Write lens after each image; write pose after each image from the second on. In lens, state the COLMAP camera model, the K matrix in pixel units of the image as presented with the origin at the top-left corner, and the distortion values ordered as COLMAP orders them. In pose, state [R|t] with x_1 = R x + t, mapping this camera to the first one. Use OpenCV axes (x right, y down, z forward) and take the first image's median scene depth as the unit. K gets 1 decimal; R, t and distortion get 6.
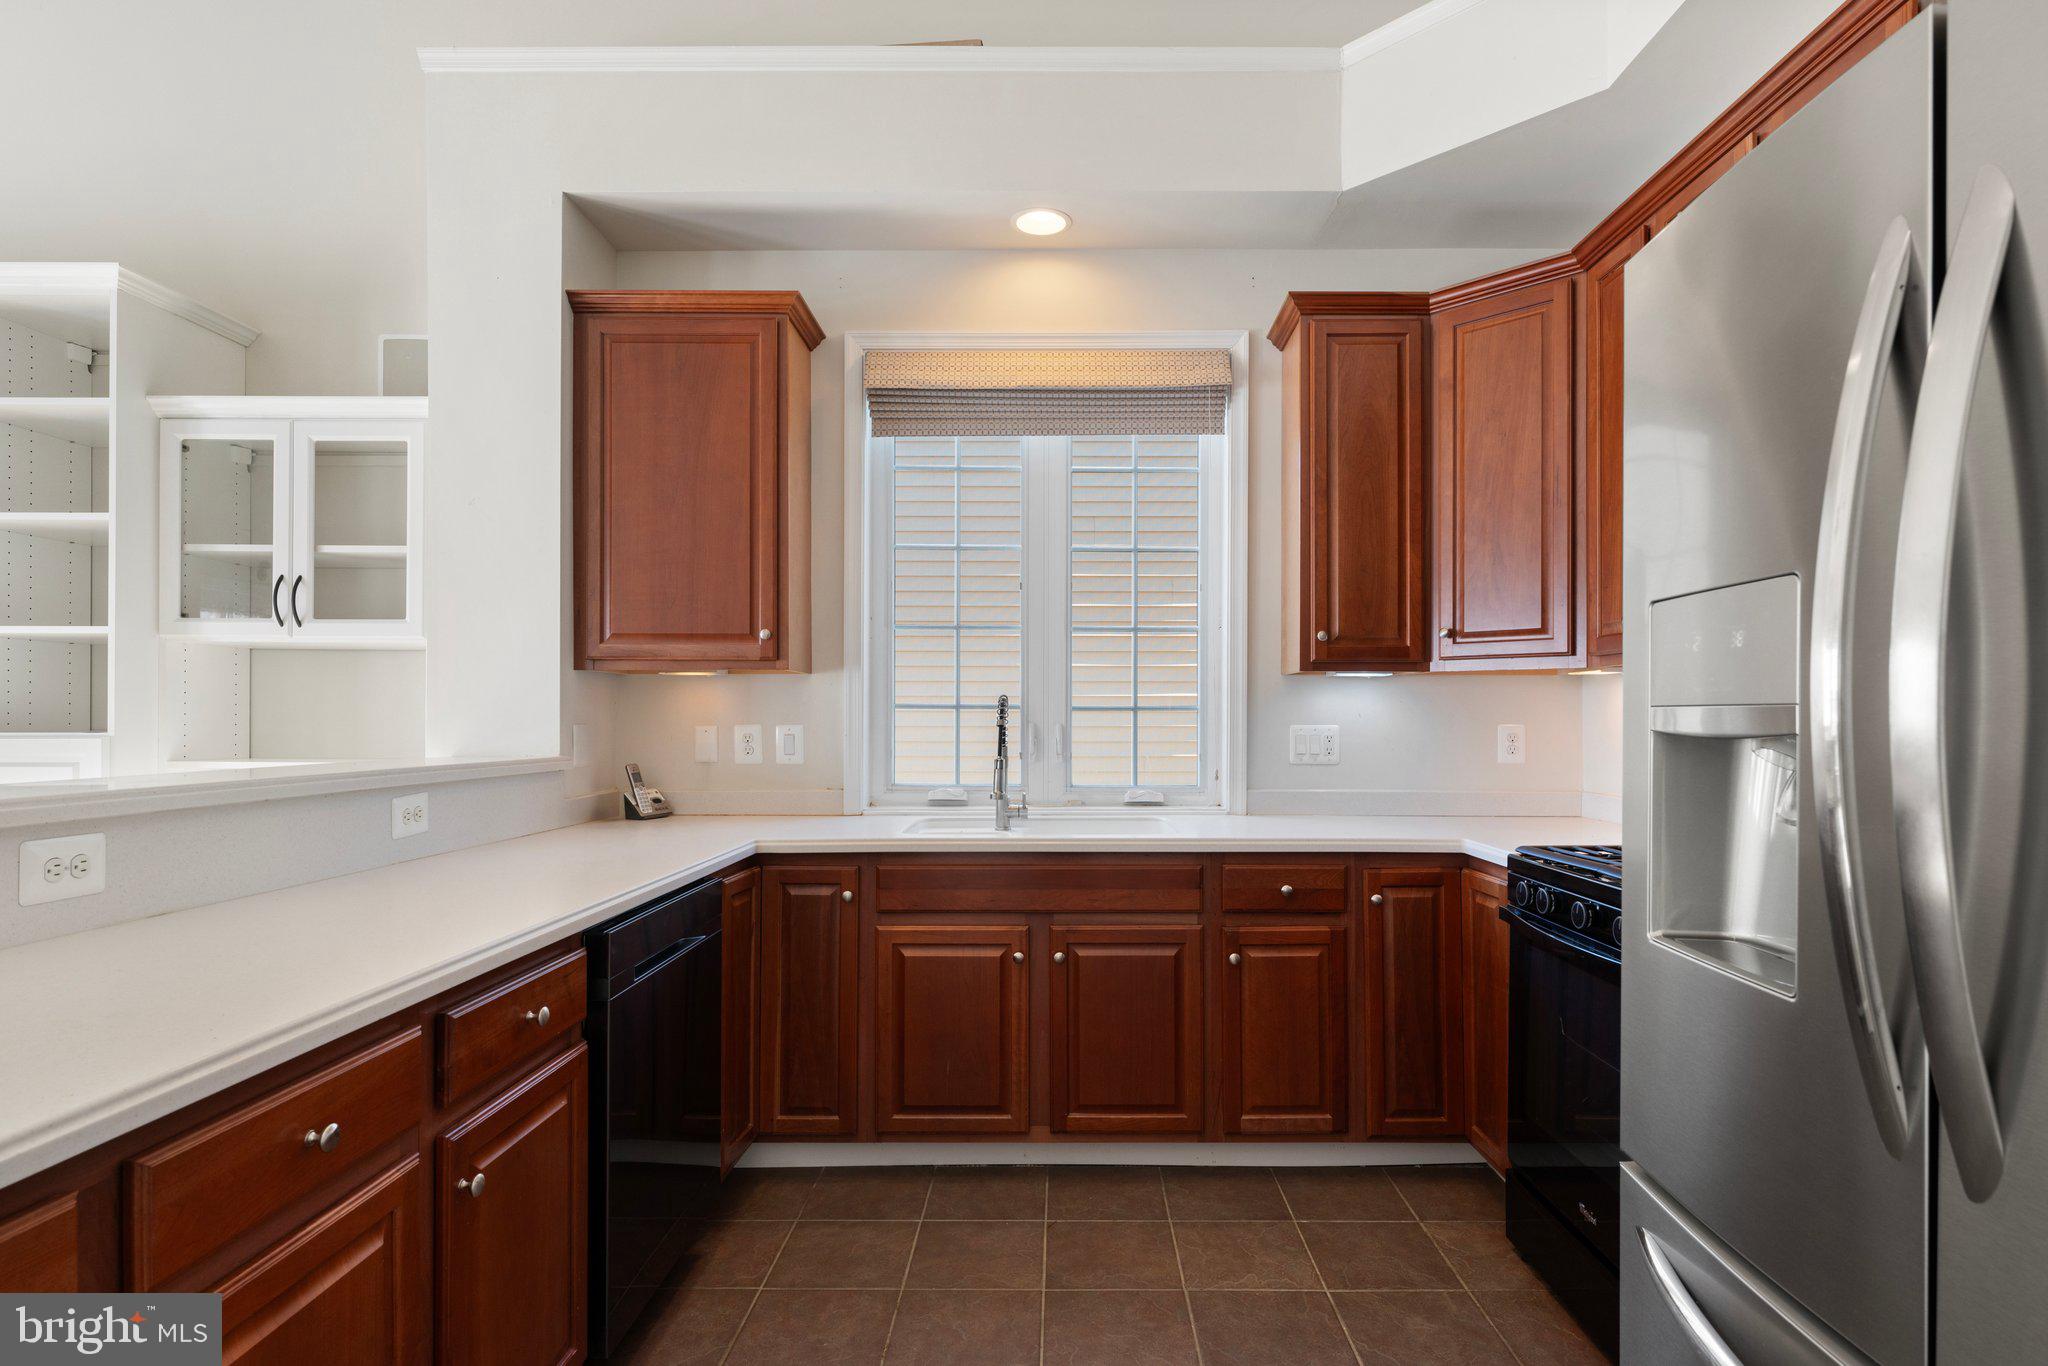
lens RADIAL K [[1038.2, 0, 1059.0], [0, 1038.2, 715.1], [0, 0, 1]] dist [0.003446, 0.000145]
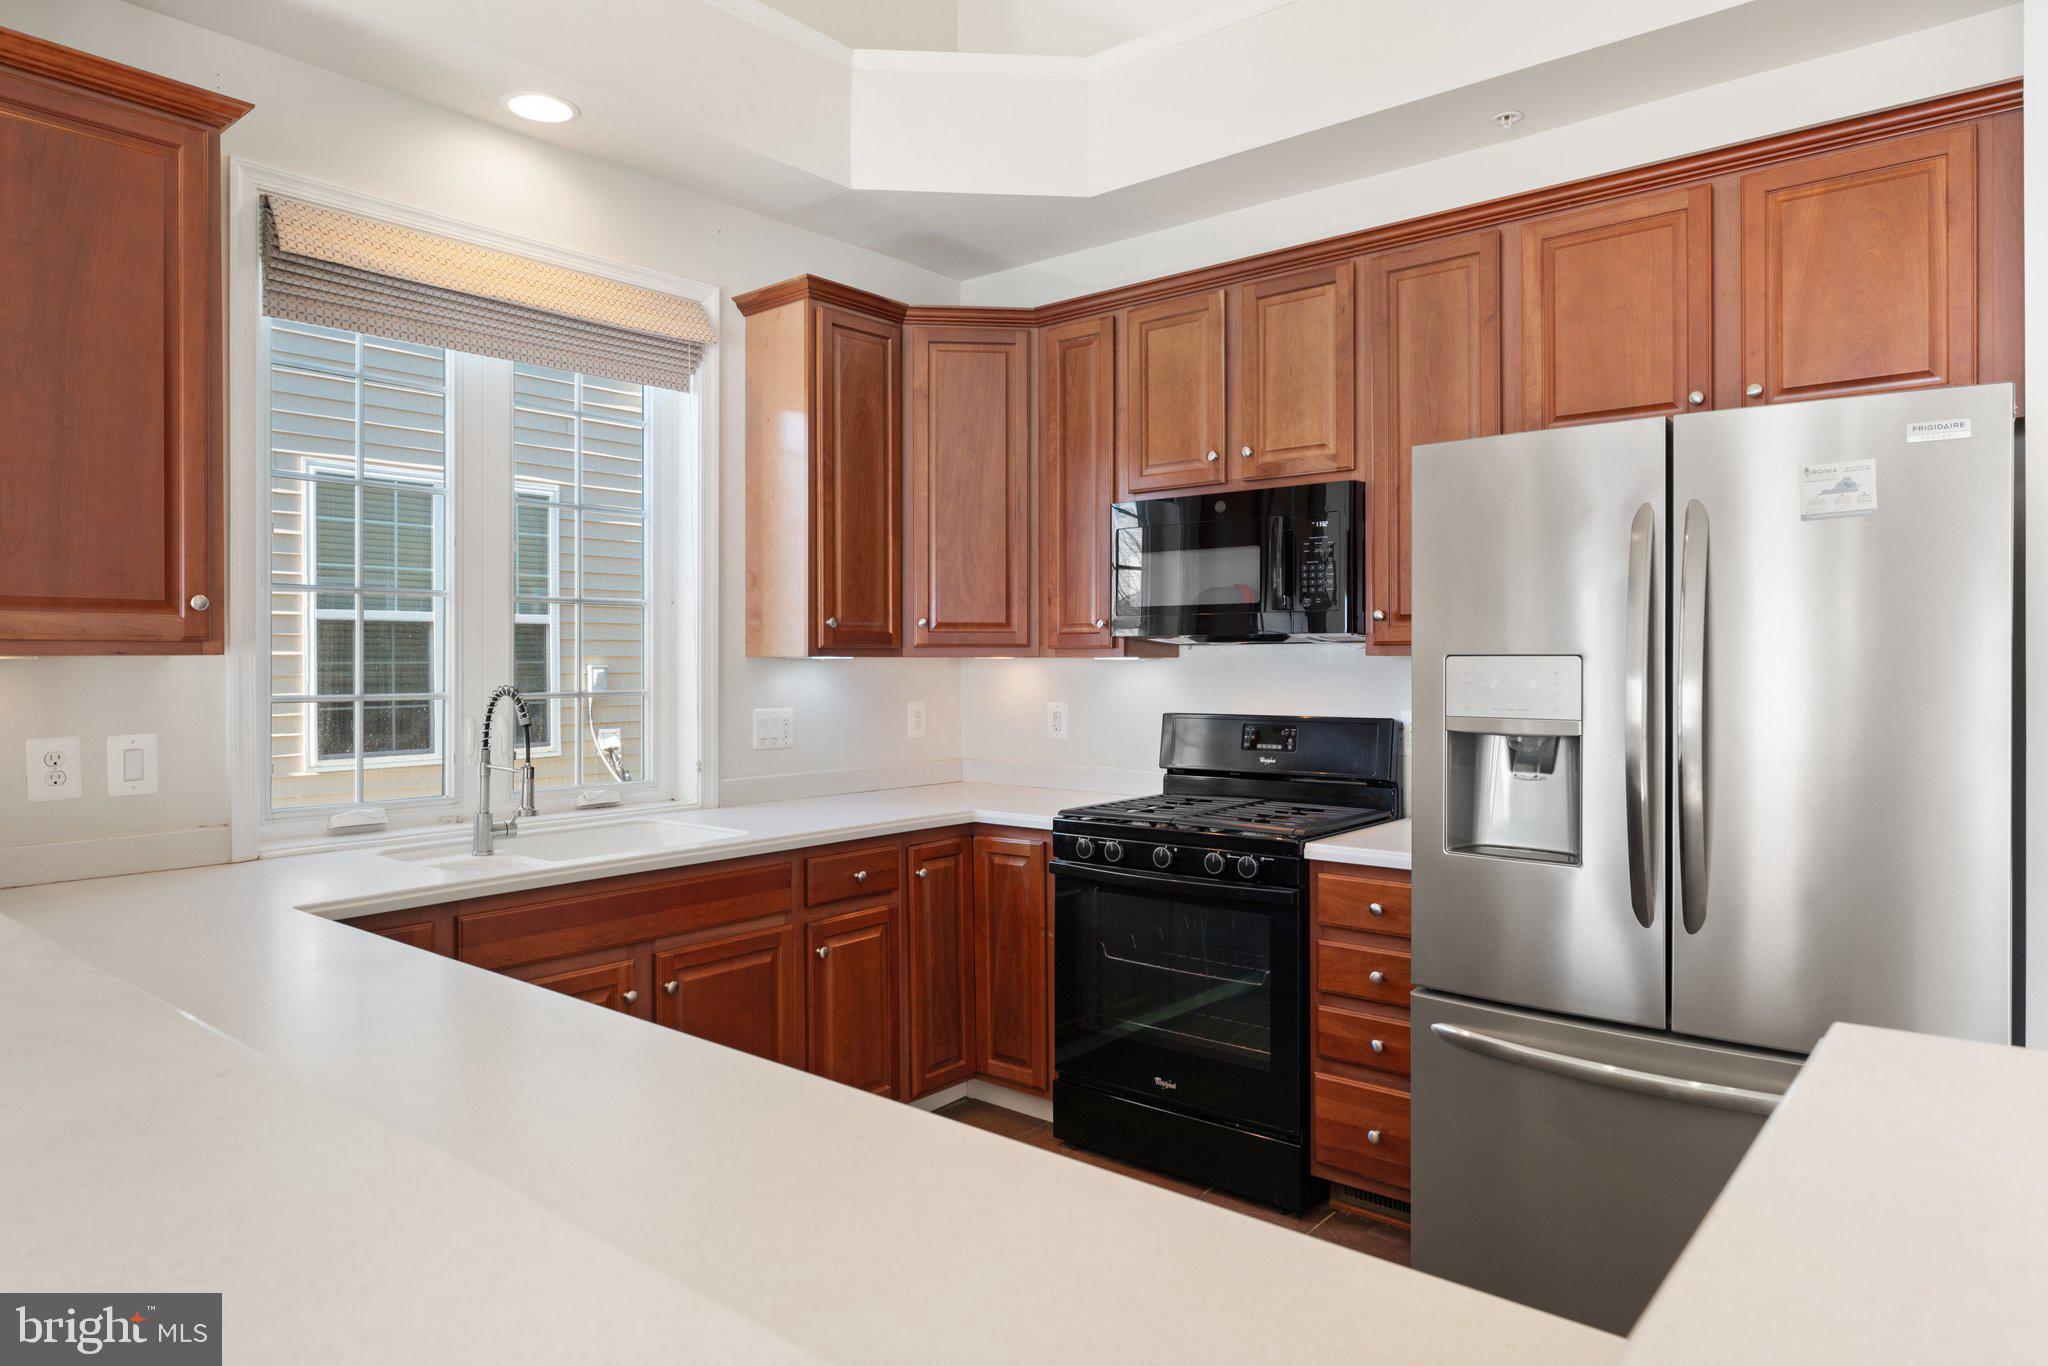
lens RADIAL K [[1243.8, 0, 1022.9], [0, 1243.8, 664.2], [0, 0, 1]] dist [-0.000325, -0.000487]
pose [[0.643176, -0.005168, 0.765701, -0.550220], [0.003247, 0.999987, 0.004021, -0.039842], [-0.765711, -0.000100, 0.643185, 0.081591]]
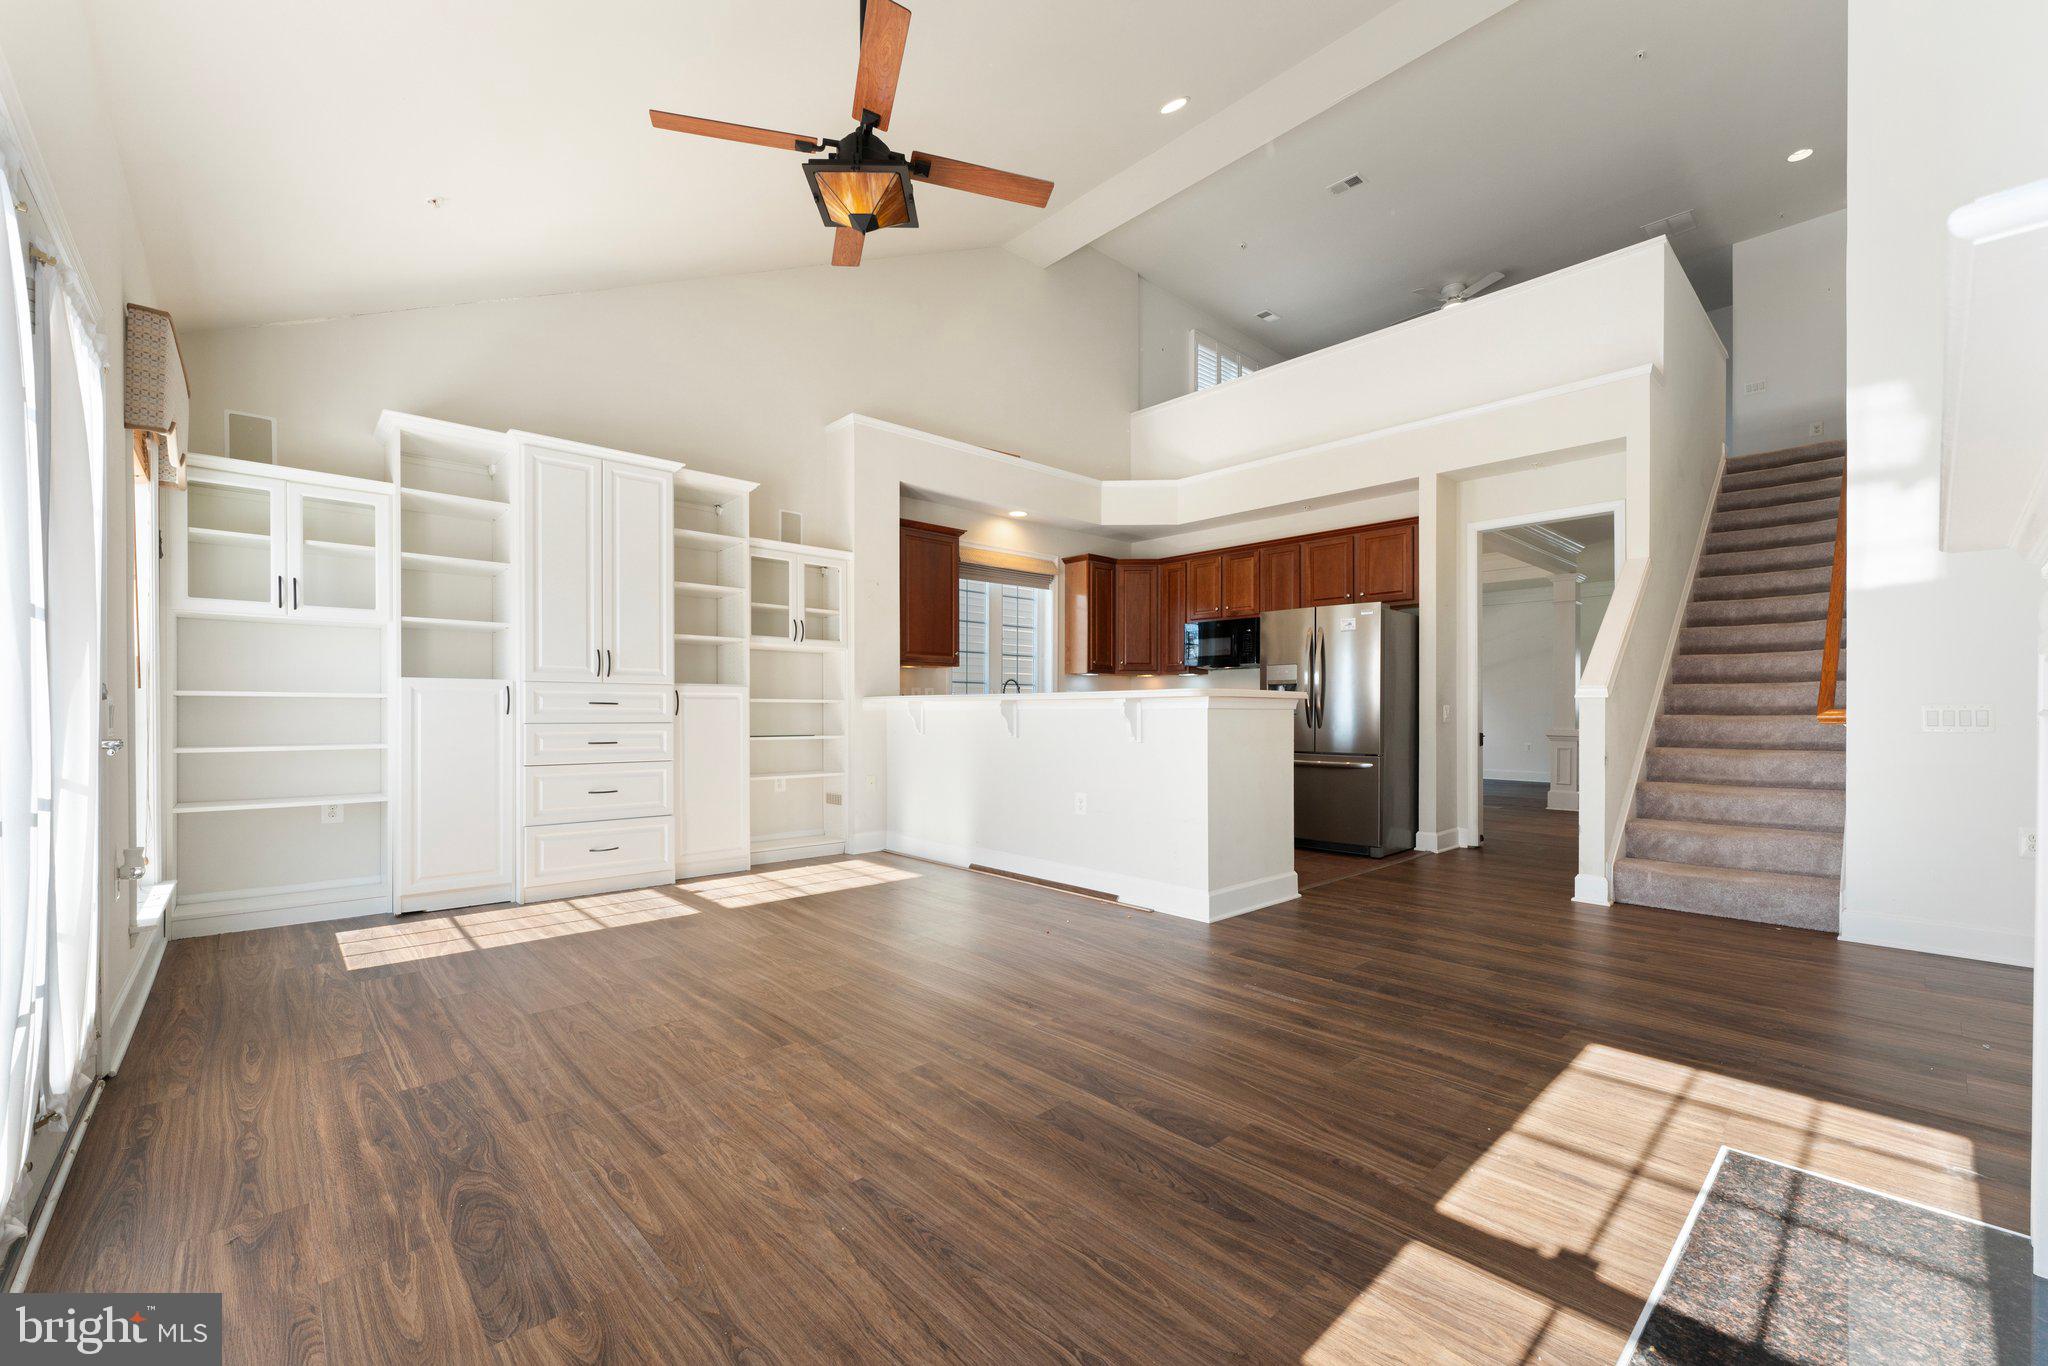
lens RADIAL K [[827.9, 0, 1031.6], [0, 827.9, 711.8], [0, 0, 1]] dist [0.000316, 0.000180]
pose [[0.731196, -0.003263, 0.682160, -1.617931], [0.003618, 0.999993, 0.000905, 0.072024], [-0.682158, 0.001806, 0.731202, -0.721607]]
